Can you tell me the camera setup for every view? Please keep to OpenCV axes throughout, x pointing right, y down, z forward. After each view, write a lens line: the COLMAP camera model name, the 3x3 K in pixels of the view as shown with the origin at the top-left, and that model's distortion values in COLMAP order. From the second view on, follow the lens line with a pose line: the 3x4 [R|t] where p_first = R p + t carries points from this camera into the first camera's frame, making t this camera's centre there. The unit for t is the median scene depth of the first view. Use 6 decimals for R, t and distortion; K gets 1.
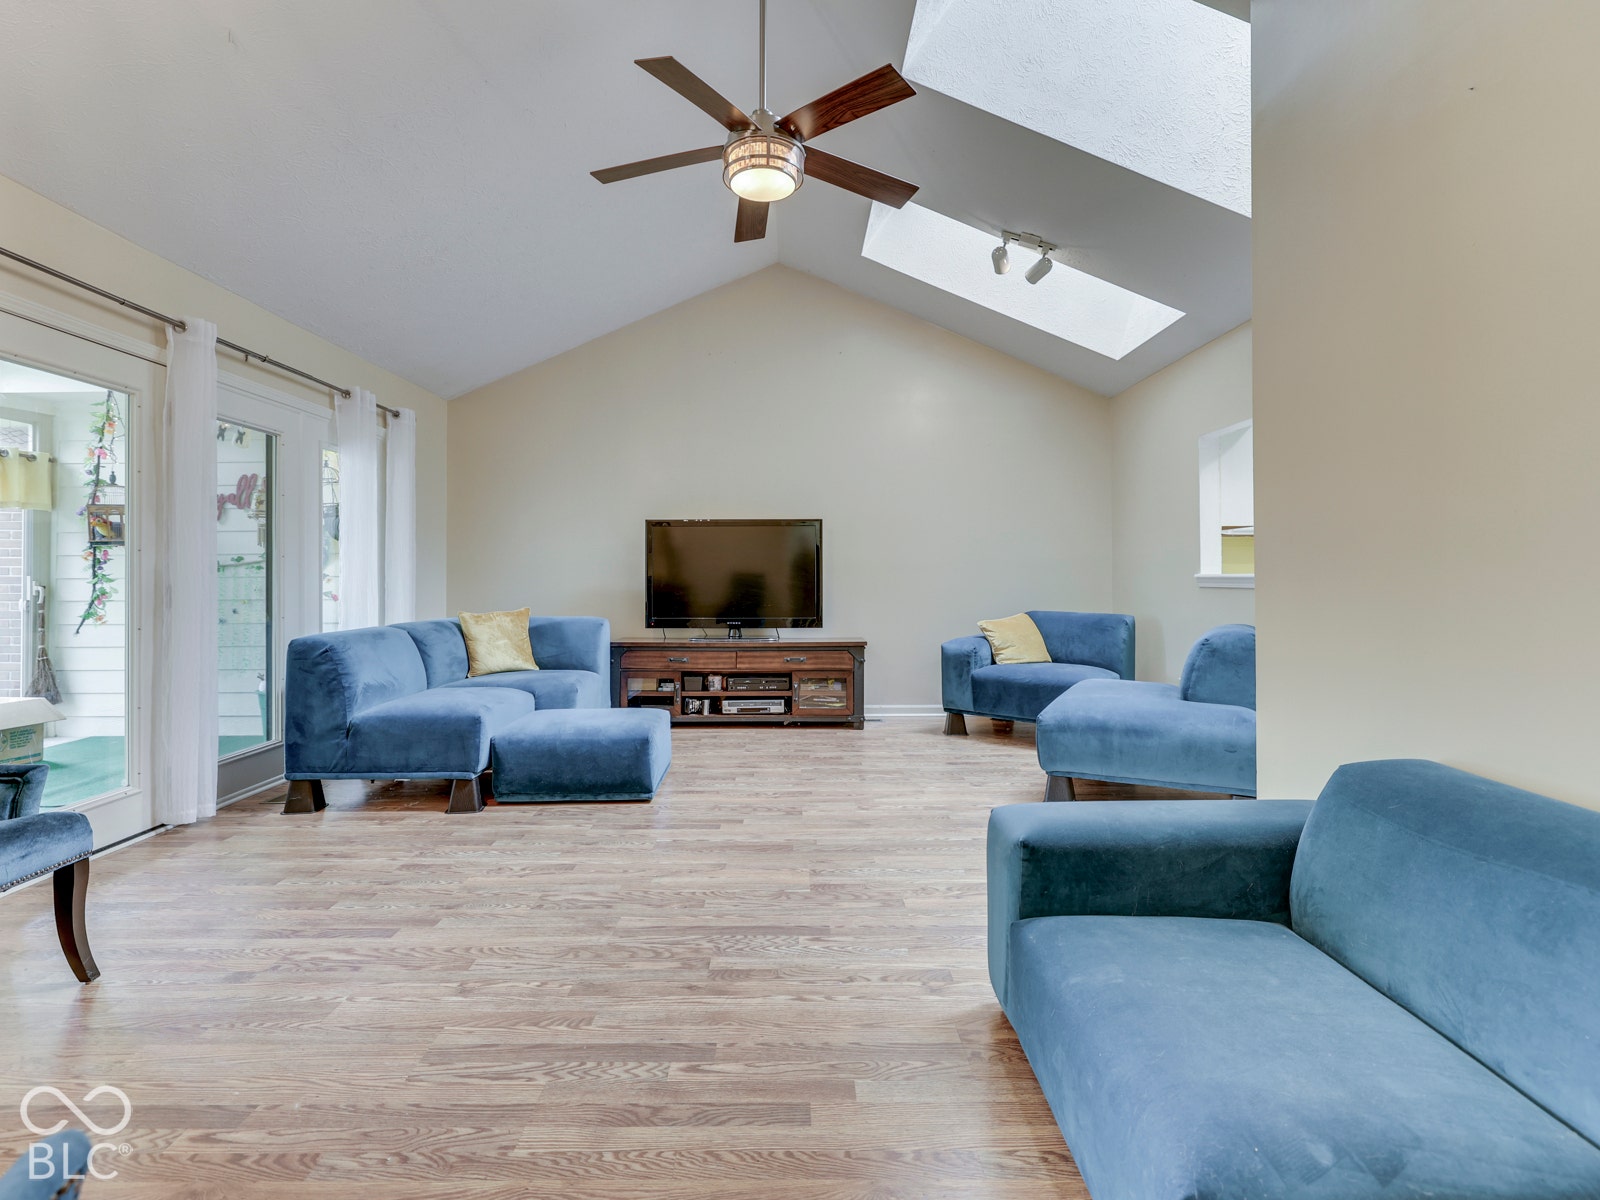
lens RADIAL K [[751.7, 0, 791.4], [0, 751.7, 585.3], [0, 0, 1]] dist [0.002072, -0.000167]
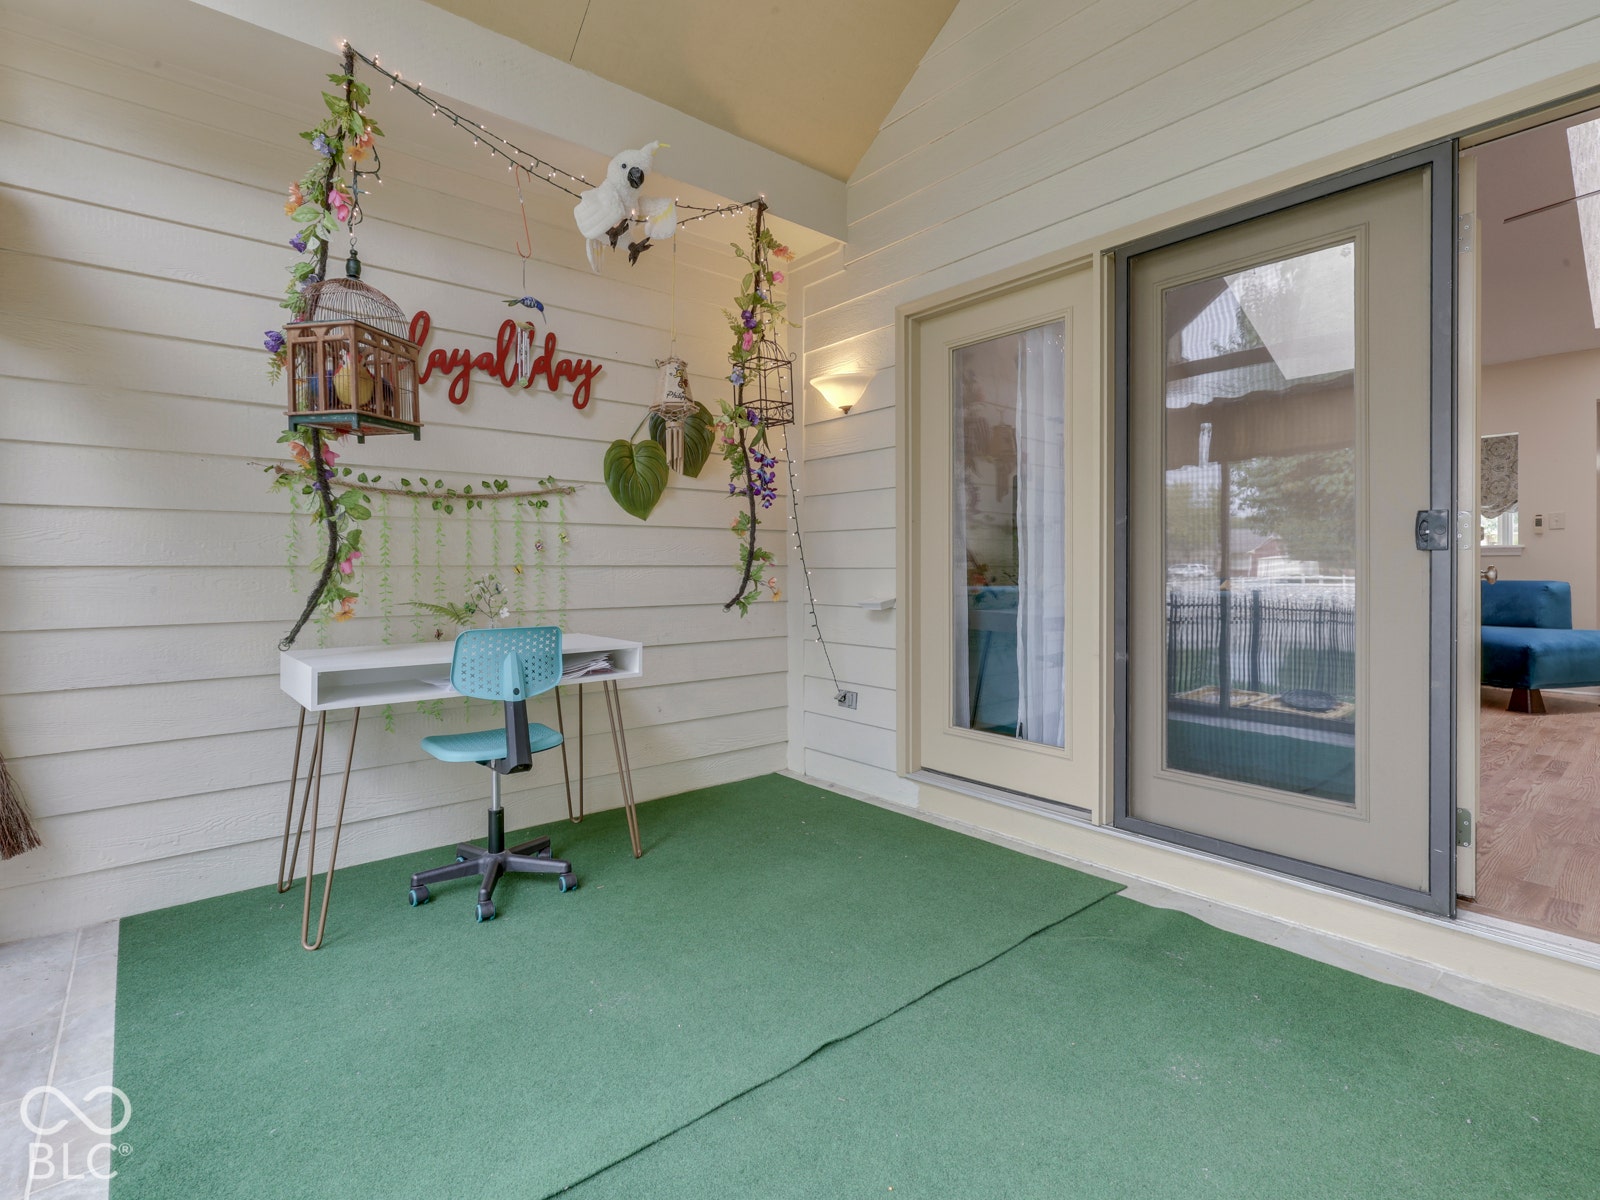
lens RADIAL K [[774.5, 0, 803.0], [0, 774.5, 567.0], [0, 0, 1]] dist [-0.004833, -0.000791]
pose [[0.761748, 0.004985, 0.647854, -0.937818], [-0.005941, 0.999982, -0.000710, 0.019811], [-0.647846, -0.003308, 0.761764, 0.484669]]
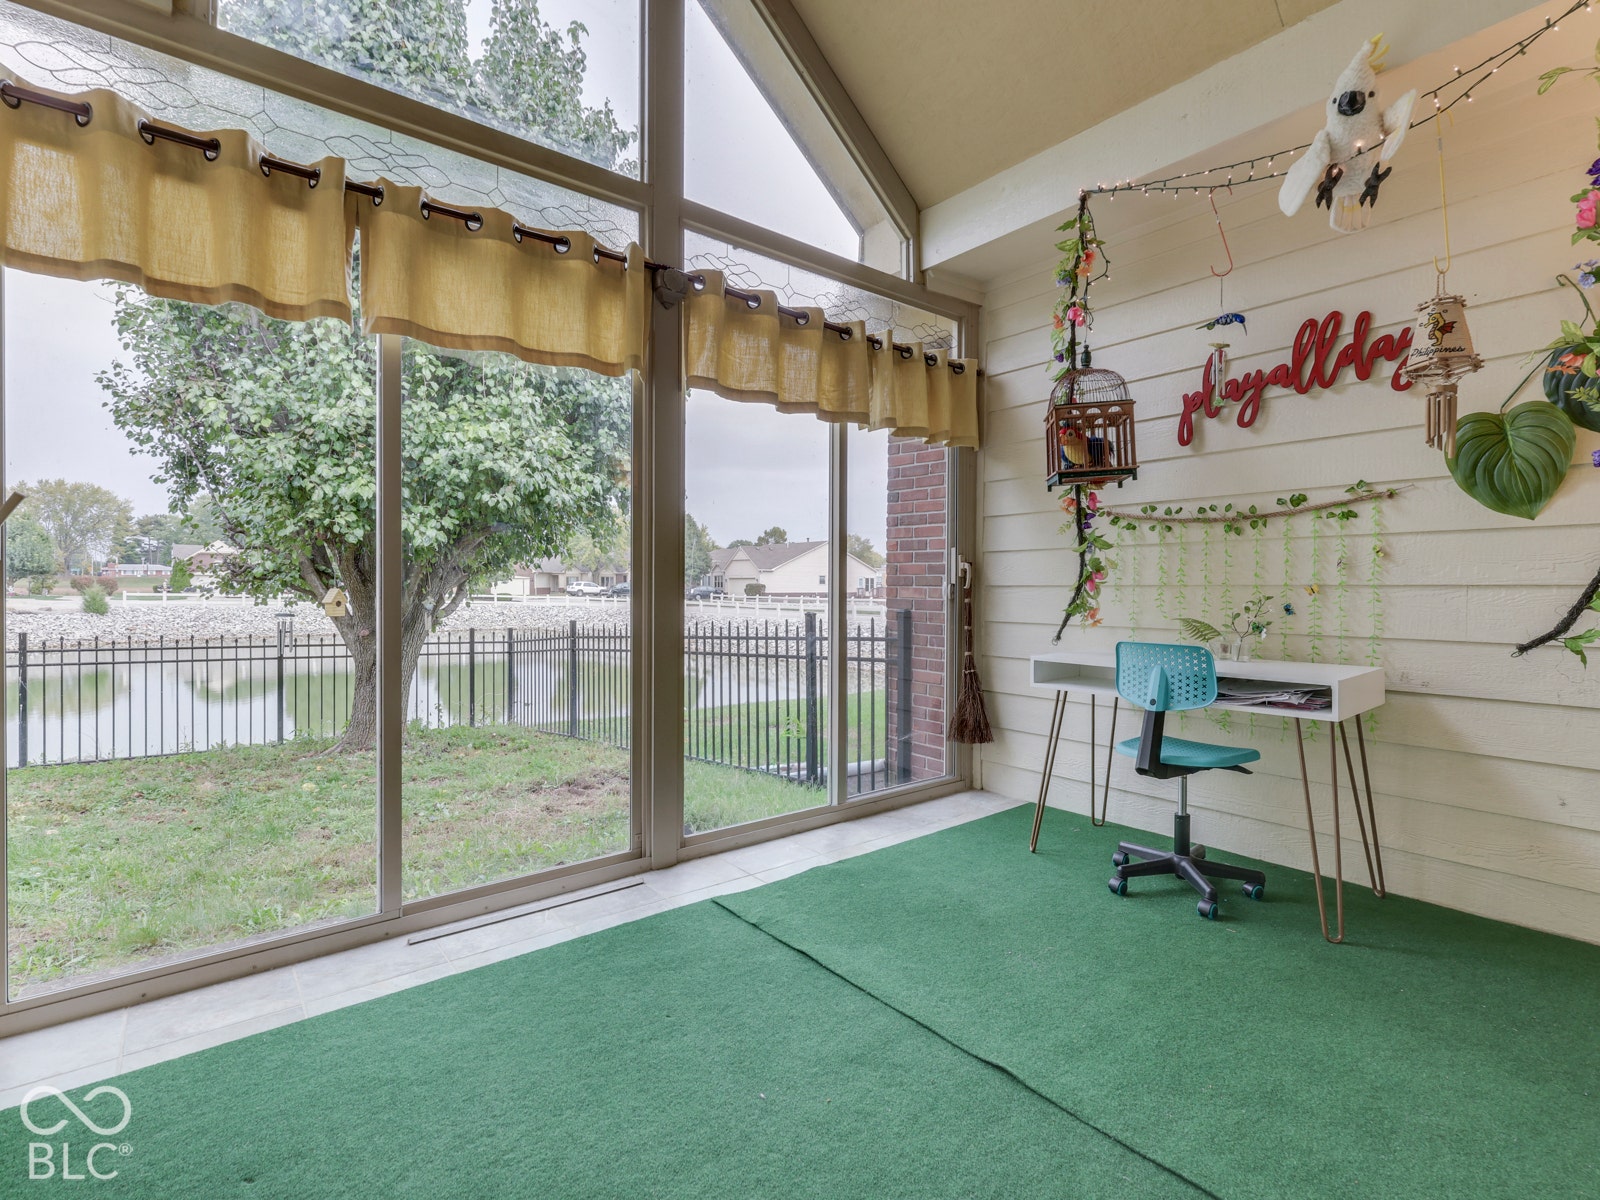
lens RADIAL K [[751.7, 0, 791.4], [0, 751.7, 585.3], [0, 0, 1]] dist [0.002072, -0.000167]
pose [[0.627219, 0.006495, -0.778816, -0.577110], [0.000629, 0.999961, 0.008847, 0.015168], [0.778843, -0.006039, 0.627190, 0.463154]]
